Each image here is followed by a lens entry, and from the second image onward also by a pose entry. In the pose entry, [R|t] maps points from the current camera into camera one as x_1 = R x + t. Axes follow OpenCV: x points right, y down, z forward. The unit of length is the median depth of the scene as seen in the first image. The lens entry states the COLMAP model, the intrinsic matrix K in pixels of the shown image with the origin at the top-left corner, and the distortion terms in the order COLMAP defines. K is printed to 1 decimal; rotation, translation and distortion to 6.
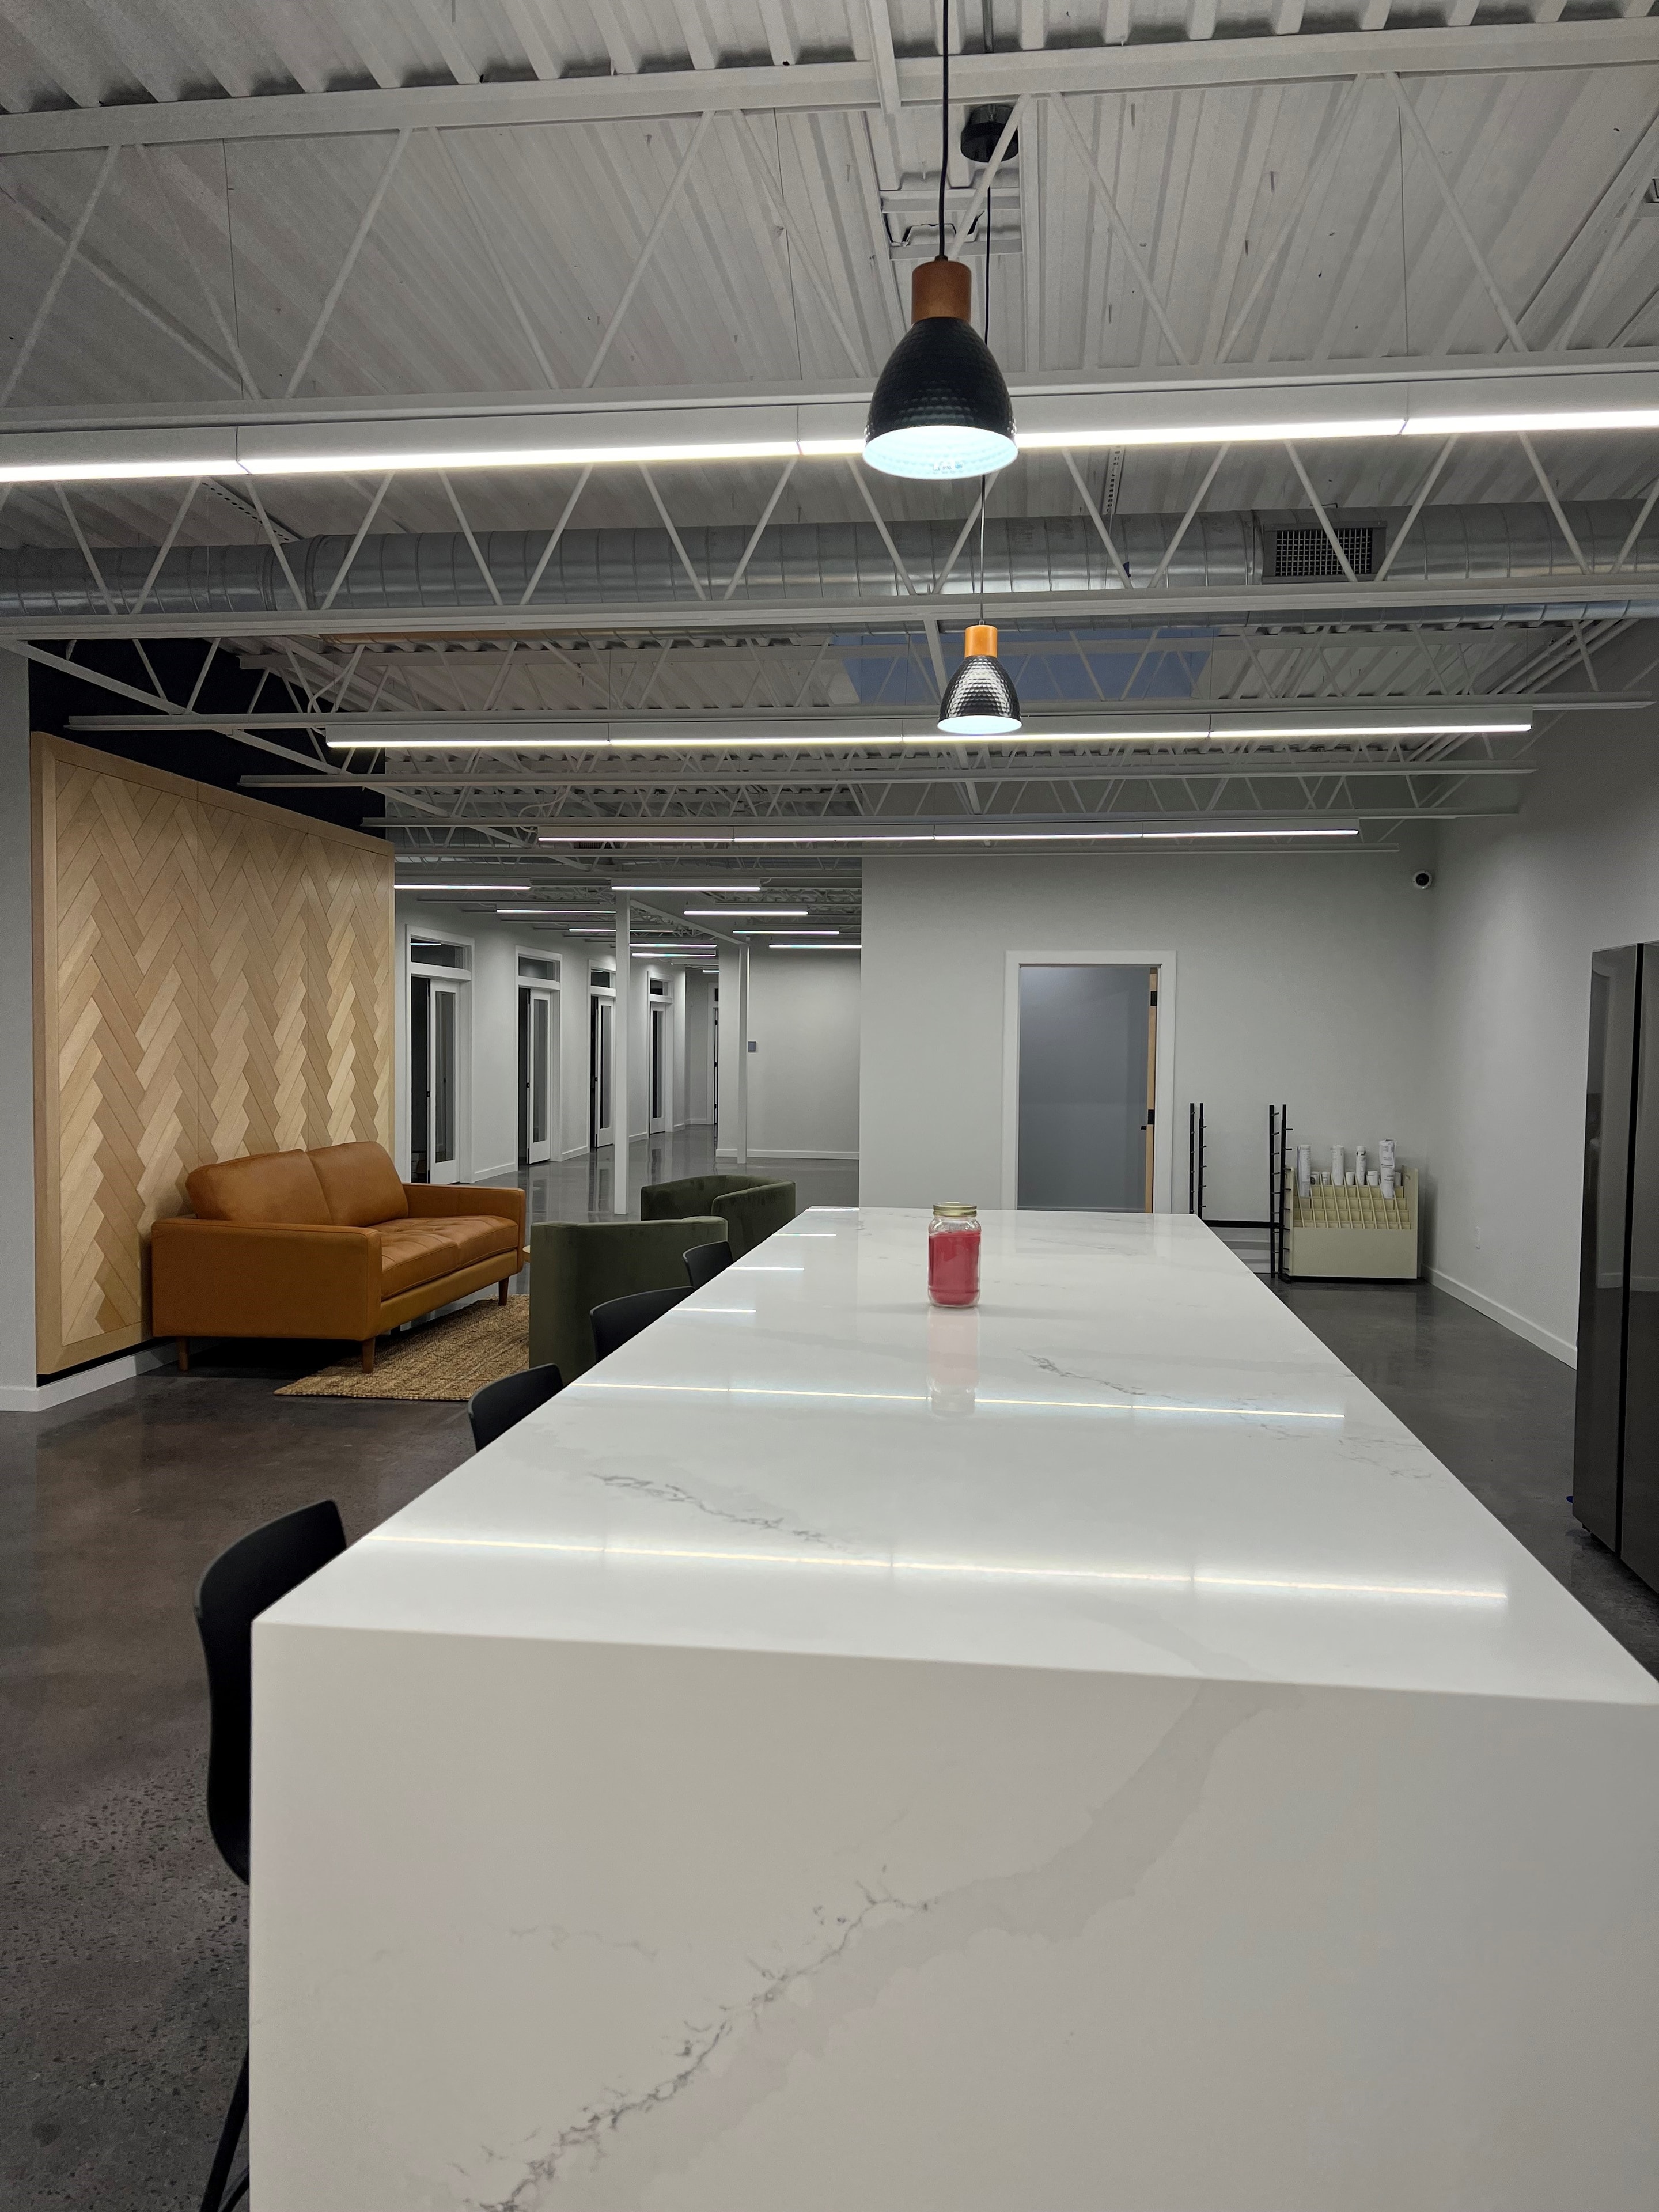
lens RADIAL K [[1656.8, 0, 839.4], [0, 1656.8, 1120.4], [0, 0, 1]] dist [0.003225, -0.011648]
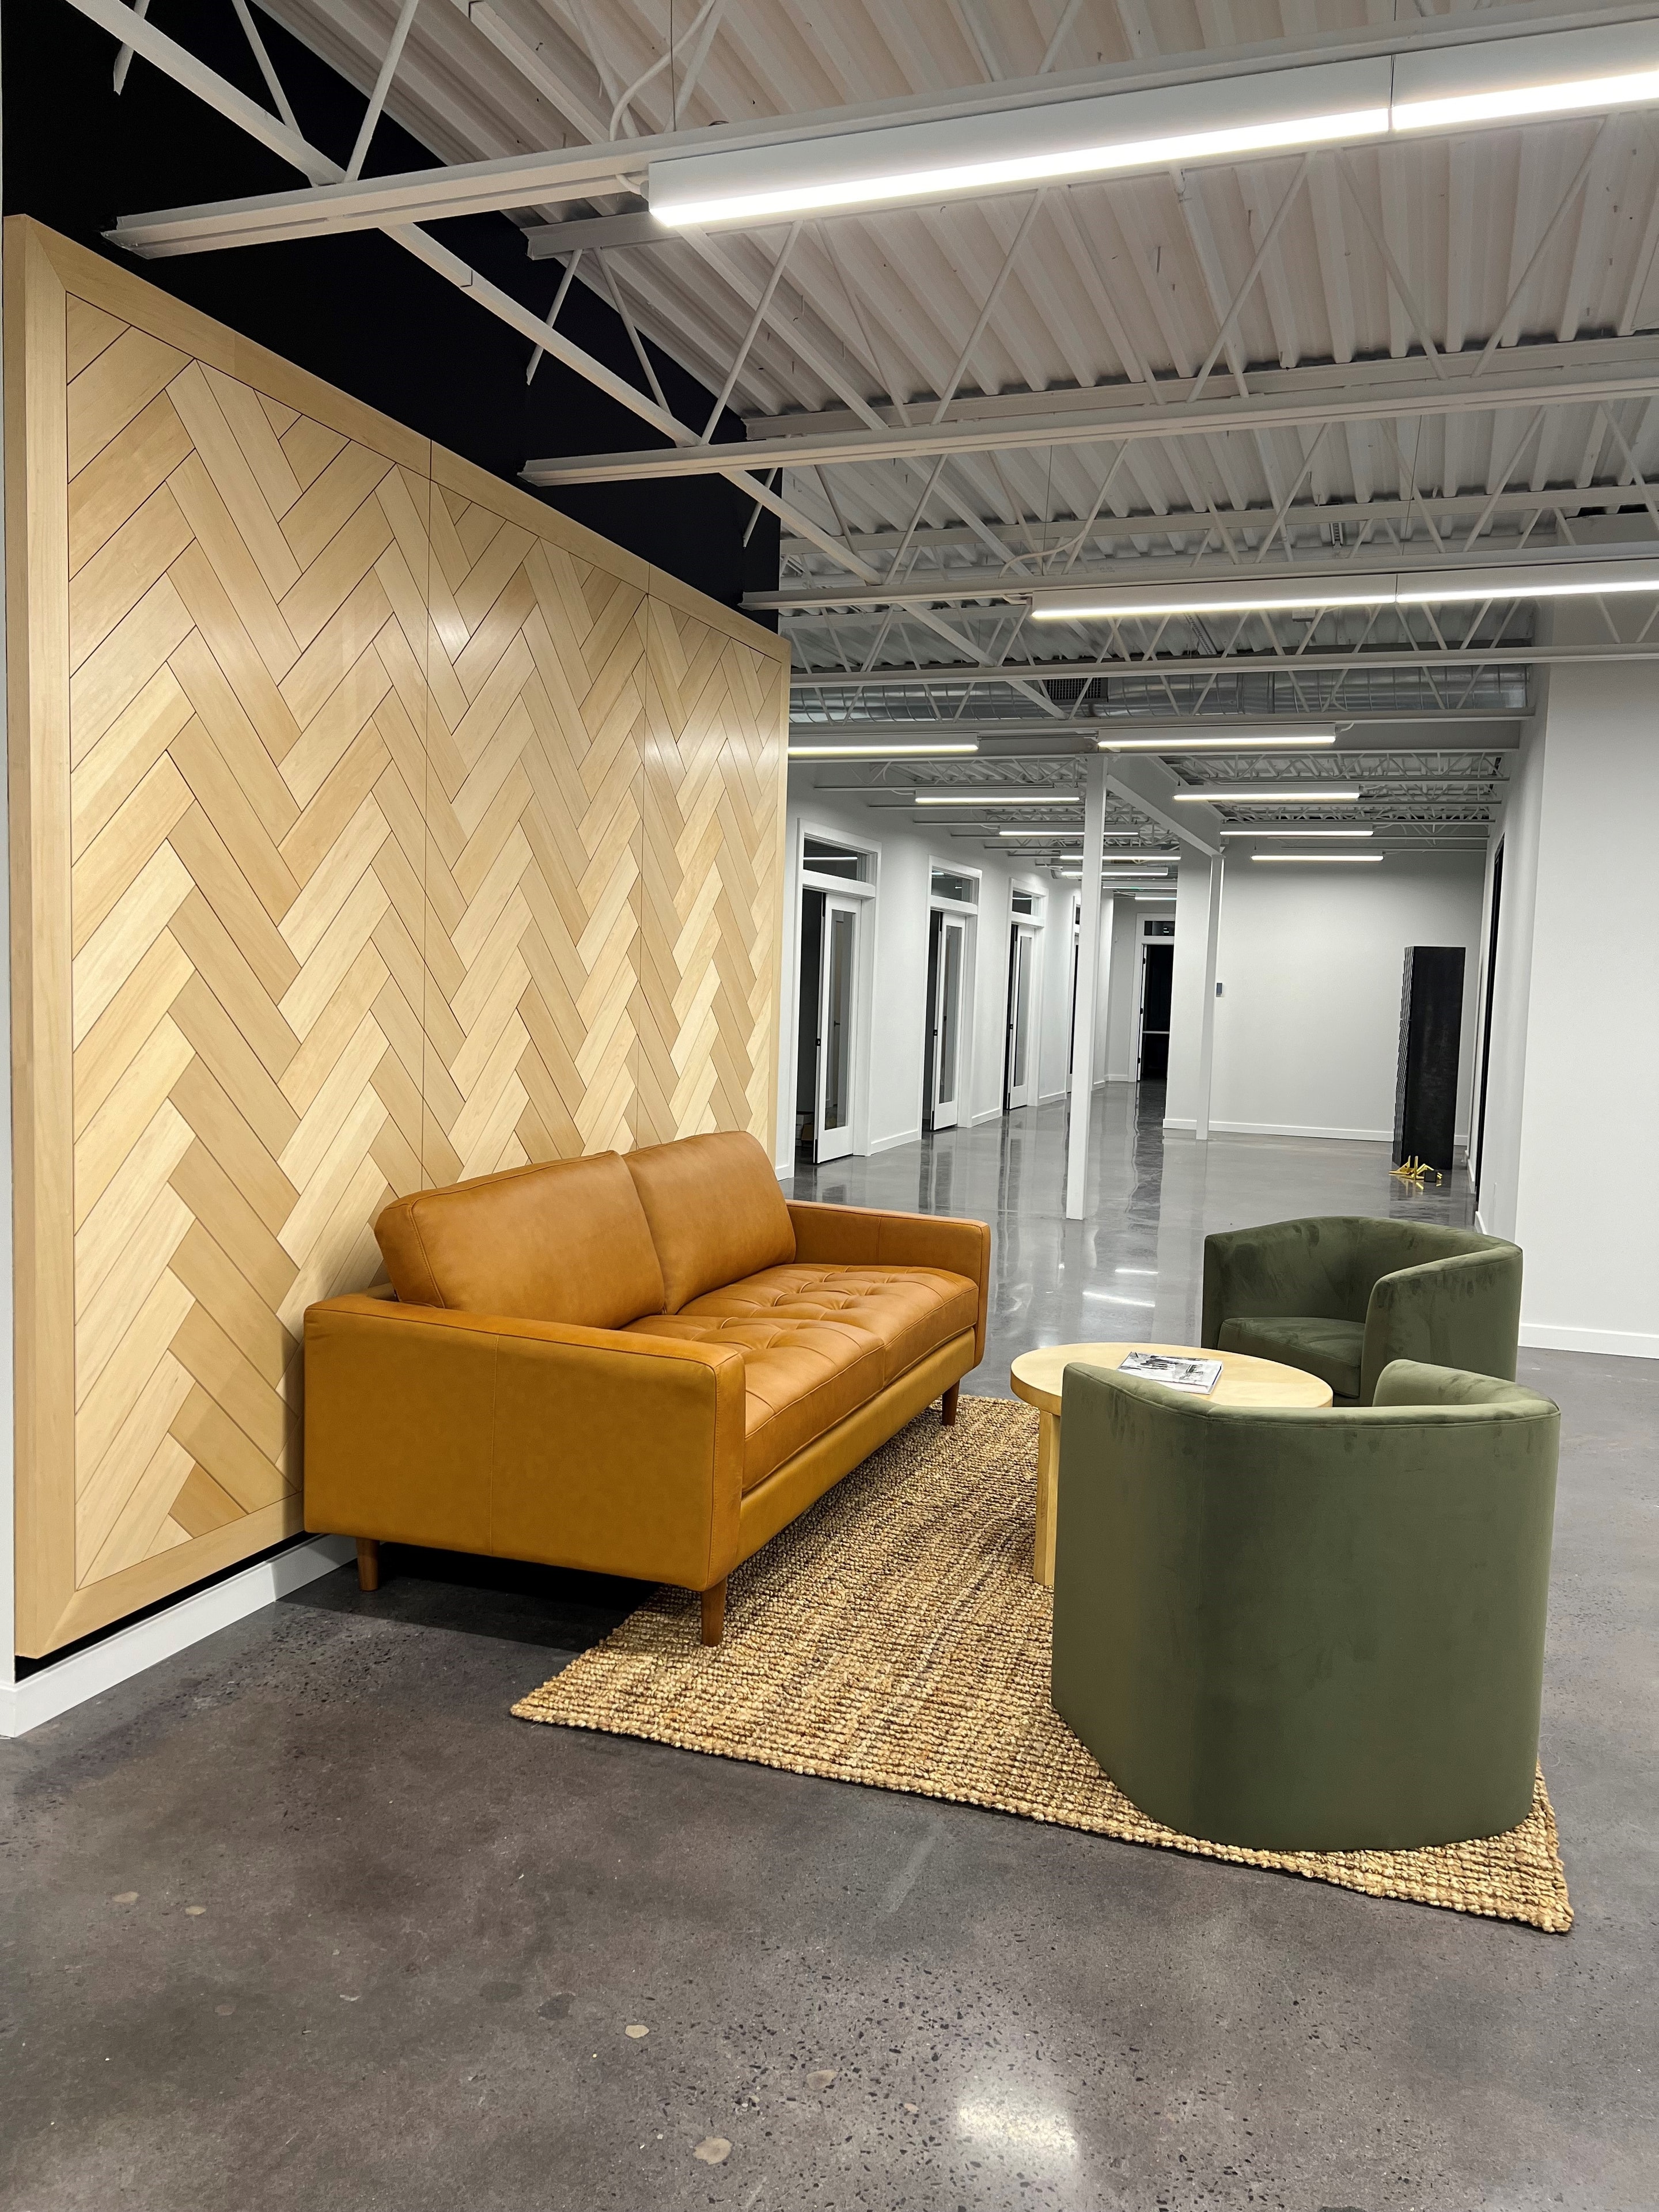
lens RADIAL K [[1656.8, 0, 824.7], [0, 1656.8, 1108.2], [0, 0, 1]] dist [0.003225, -0.011648]
pose [[0.972898, 0.039075, -0.227909, -0.122738], [-0.033104, 0.999003, 0.029964, -0.014853], [0.228852, -0.021608, 0.973221, 0.448083]]
